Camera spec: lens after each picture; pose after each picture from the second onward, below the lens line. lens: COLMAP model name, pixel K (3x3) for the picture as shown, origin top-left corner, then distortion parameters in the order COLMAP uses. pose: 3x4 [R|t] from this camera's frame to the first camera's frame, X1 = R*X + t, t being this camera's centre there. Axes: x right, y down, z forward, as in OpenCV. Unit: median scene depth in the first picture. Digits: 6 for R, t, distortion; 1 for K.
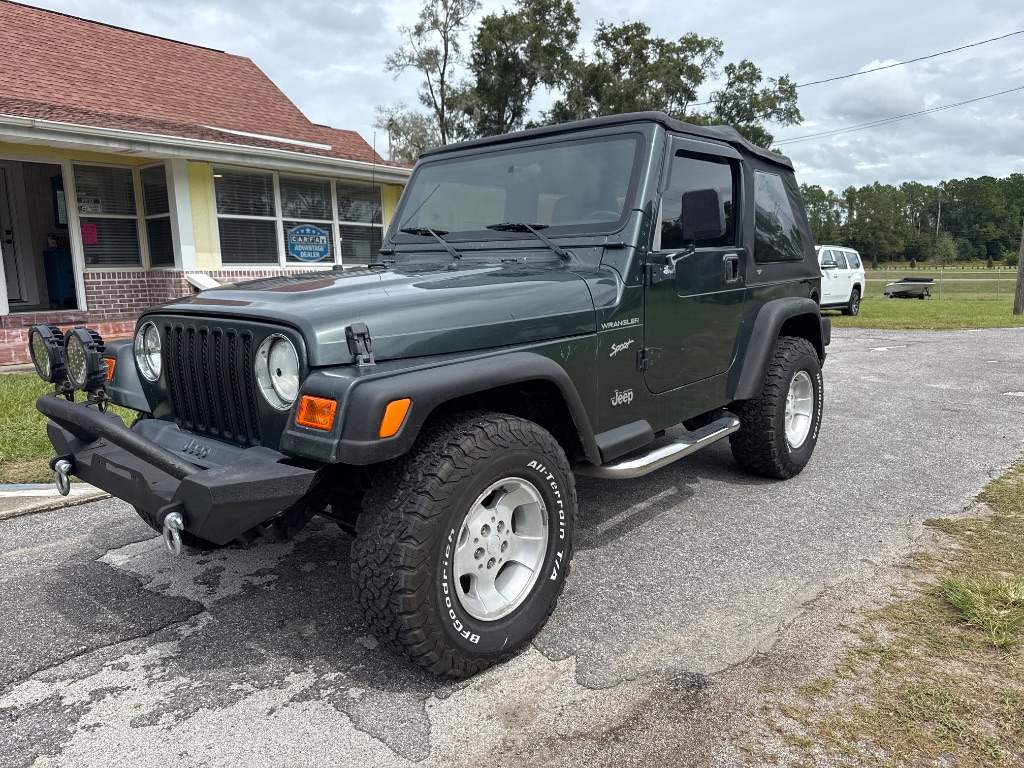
lens RADIAL K [[725.0, 0, 514.2], [0, 725.0, 379.7], [0, 0, 1]] dist [0.020922, -0.045253]
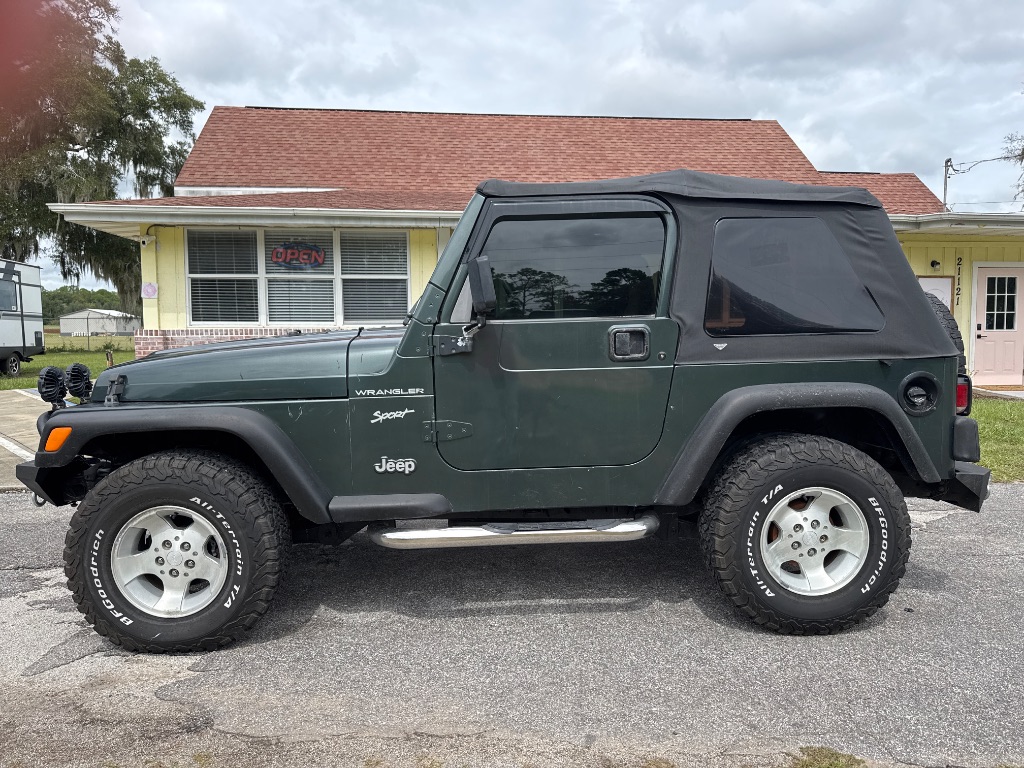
lens RADIAL K [[794.5, 0, 534.8], [0, 794.5, 352.4], [0, 0, 1]] dist [0.074437, -0.170202]
pose [[0.693398, 0.066996, -0.717433, 1.114276], [-0.120064, 0.992491, -0.023360, -0.134589], [0.710481, 0.102335, 0.696236, 0.369522]]
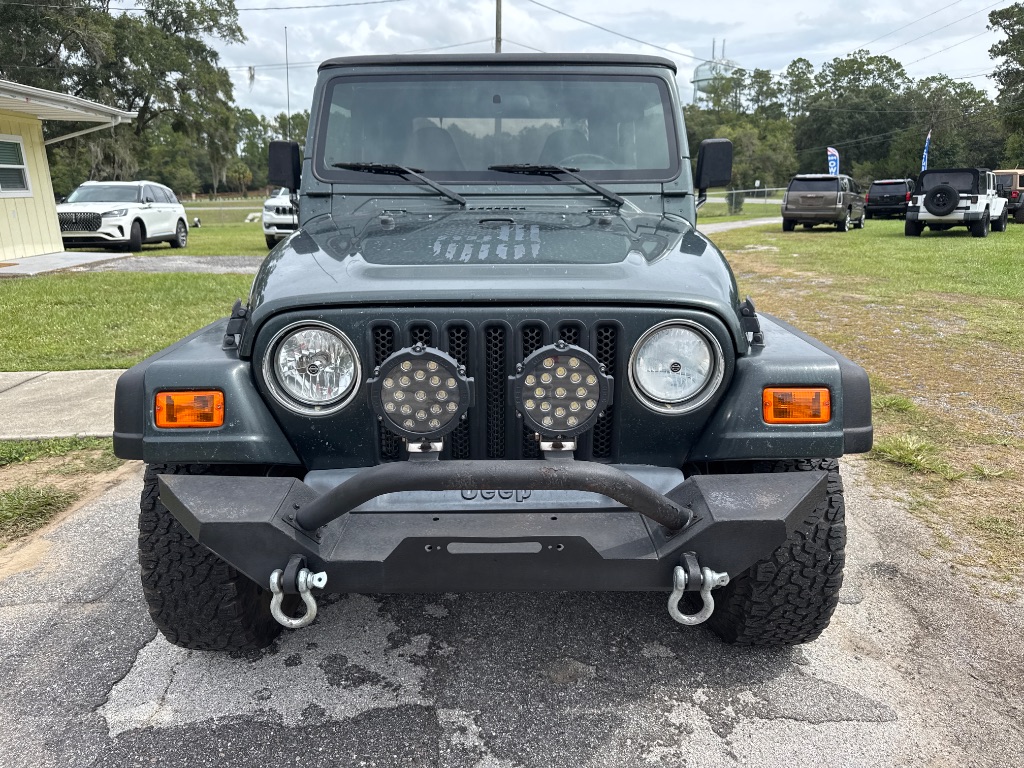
lens RADIAL K [[728.3, 0, 512.0], [0, 728.3, 384.0], [0, 0, 1]] dist [0.014158, -0.025486]
pose [[0.753138, -0.164642, 0.636927, -0.753600], [0.099239, 0.985531, 0.137408, -0.093083], [-0.650334, -0.040279, 0.758580, 0.394023]]
